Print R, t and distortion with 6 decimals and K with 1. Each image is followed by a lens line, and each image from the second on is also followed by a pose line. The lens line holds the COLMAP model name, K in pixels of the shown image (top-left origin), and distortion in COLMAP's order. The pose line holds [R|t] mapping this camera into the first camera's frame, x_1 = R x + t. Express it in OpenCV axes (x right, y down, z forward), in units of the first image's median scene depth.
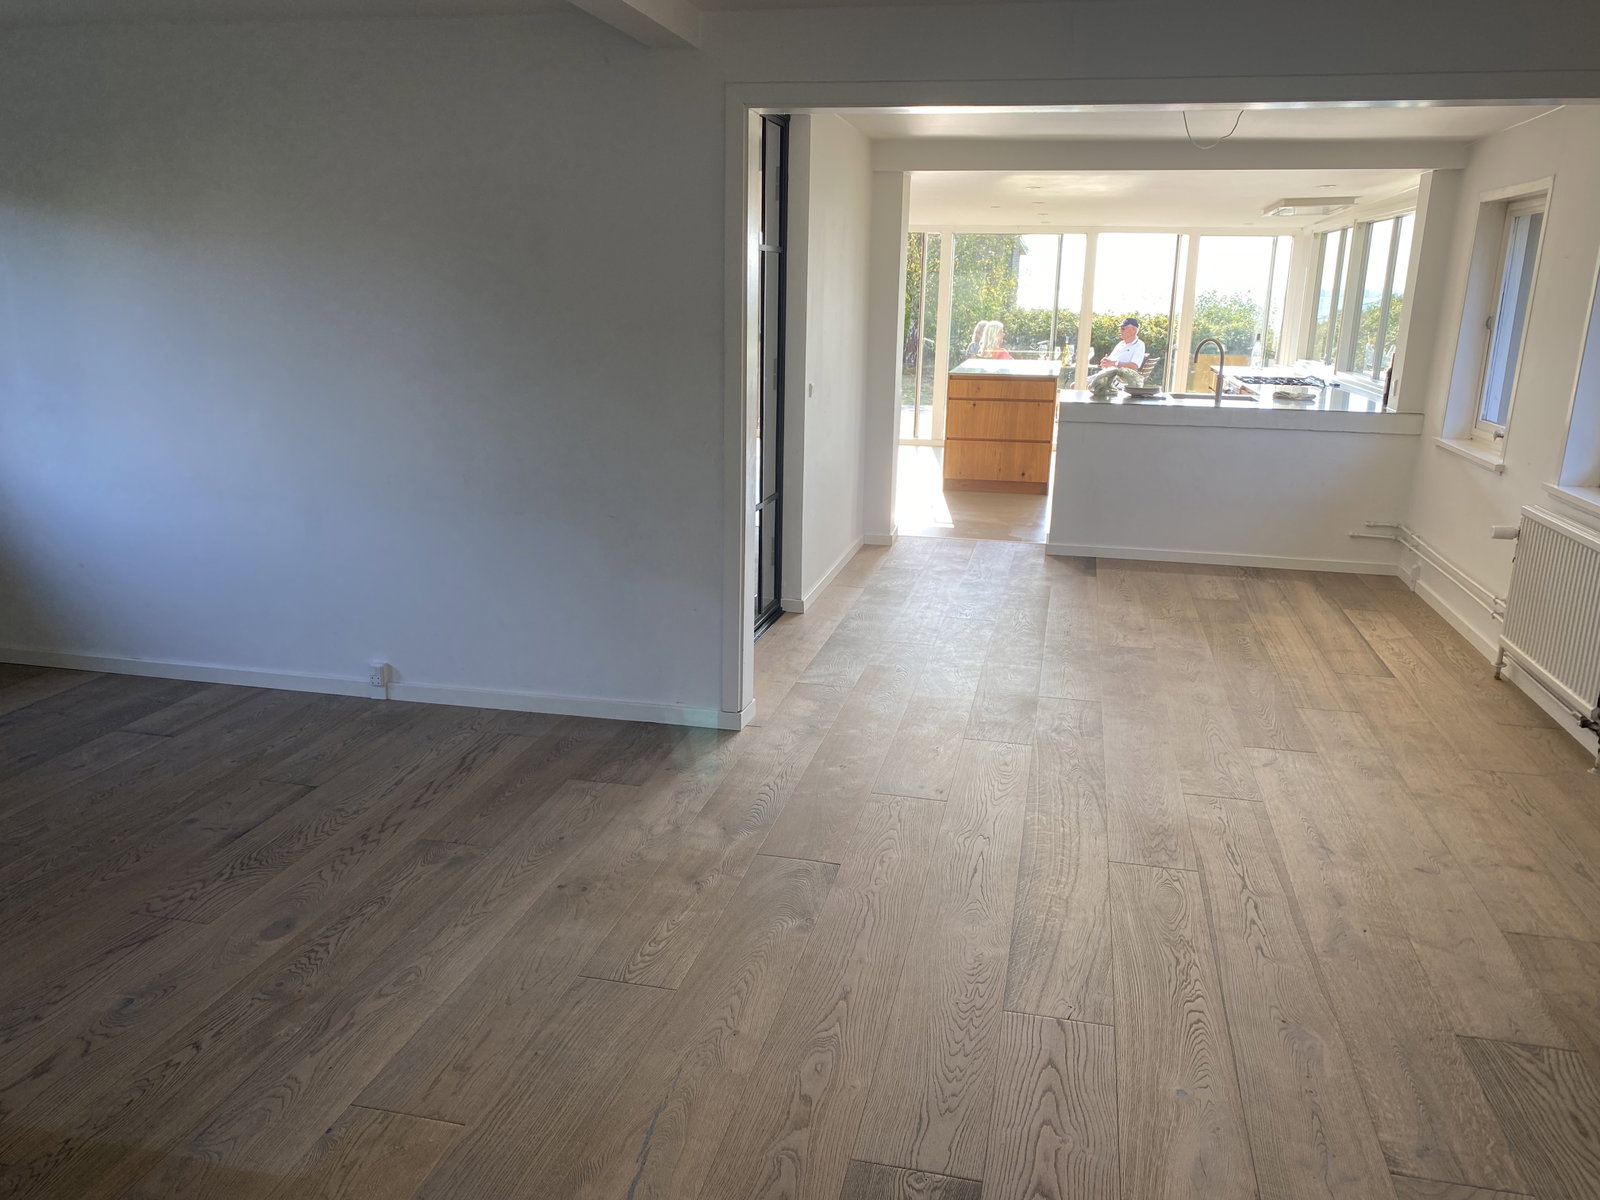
lens RADIAL K [[1199.9, 0, 800.0], [0, 1199.9, 600.0], [0, 0, 1]] dist [0.072312, -0.240943]
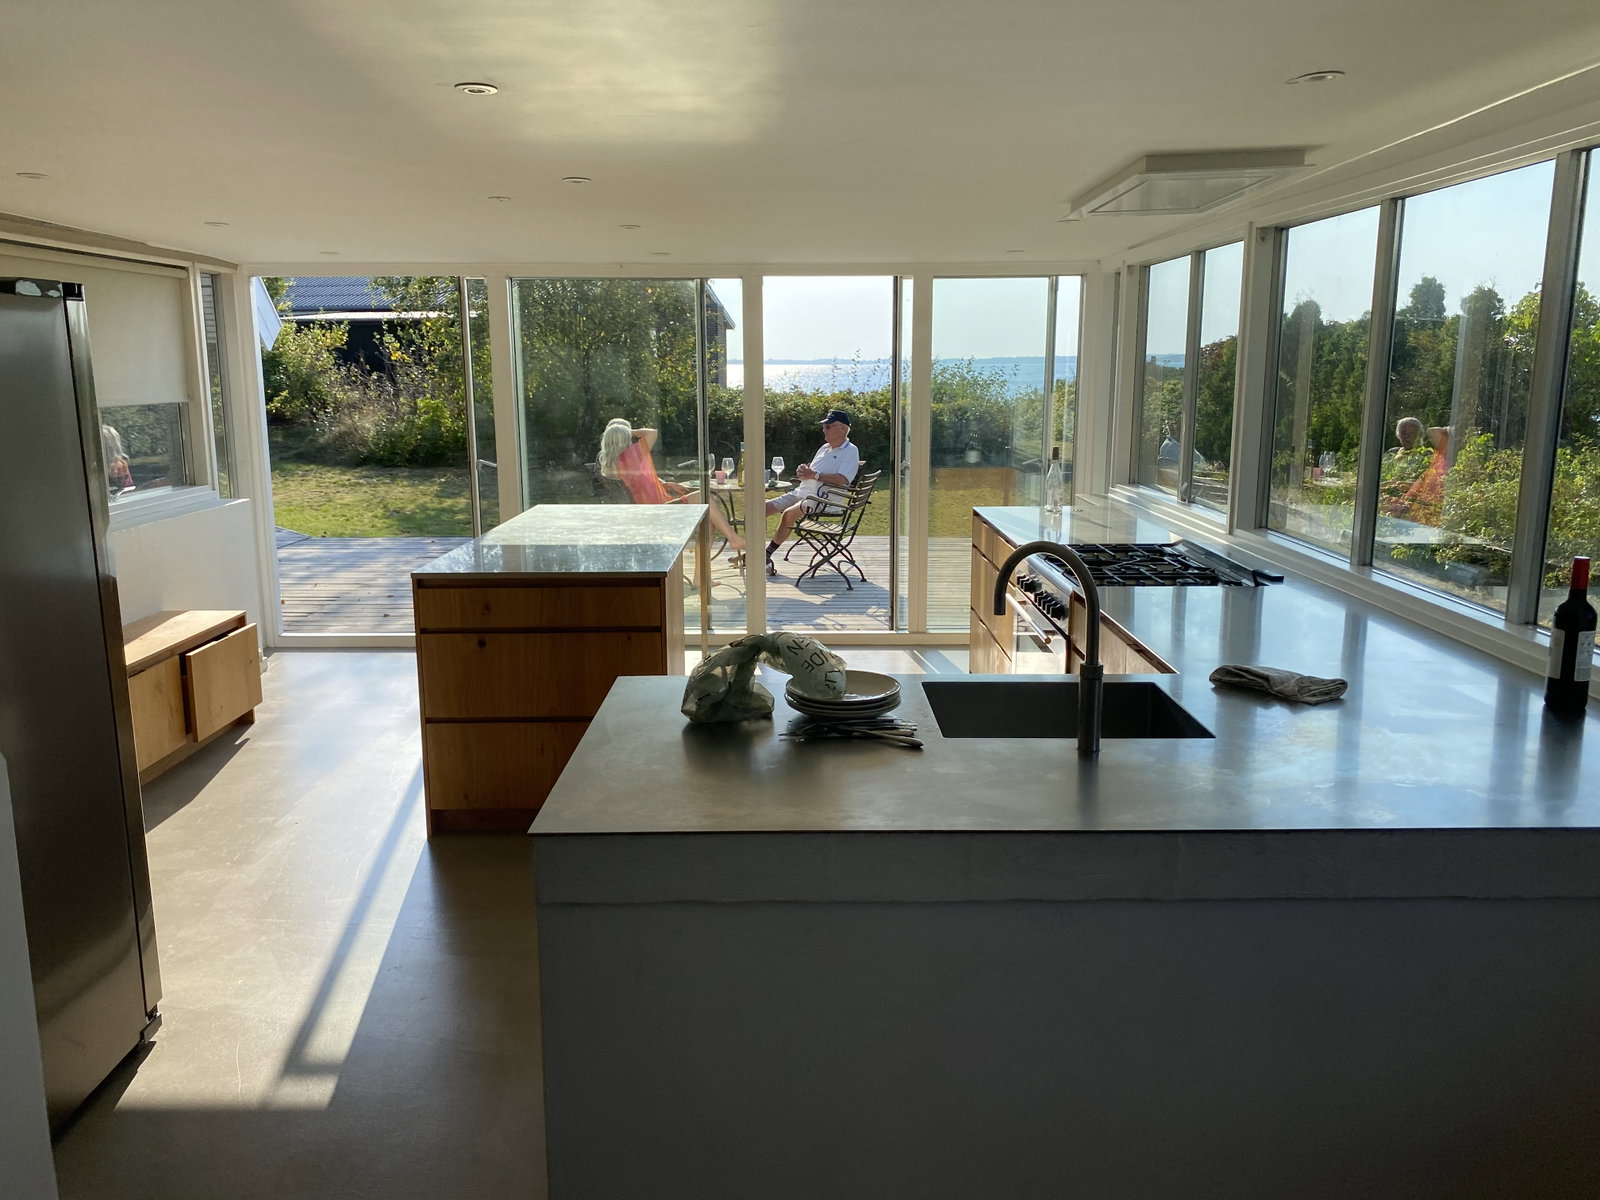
lens RADIAL K [[1199.9, 0, 800.0], [0, 1199.9, 600.0], [0, 0, 1]] dist [0.072312, -0.240943]
pose [[0.975427, -0.060367, 0.211892, 0.152513], [0.072815, 0.996018, -0.051433, -0.135533], [-0.207944, 0.065598, 0.975939, 0.508306]]
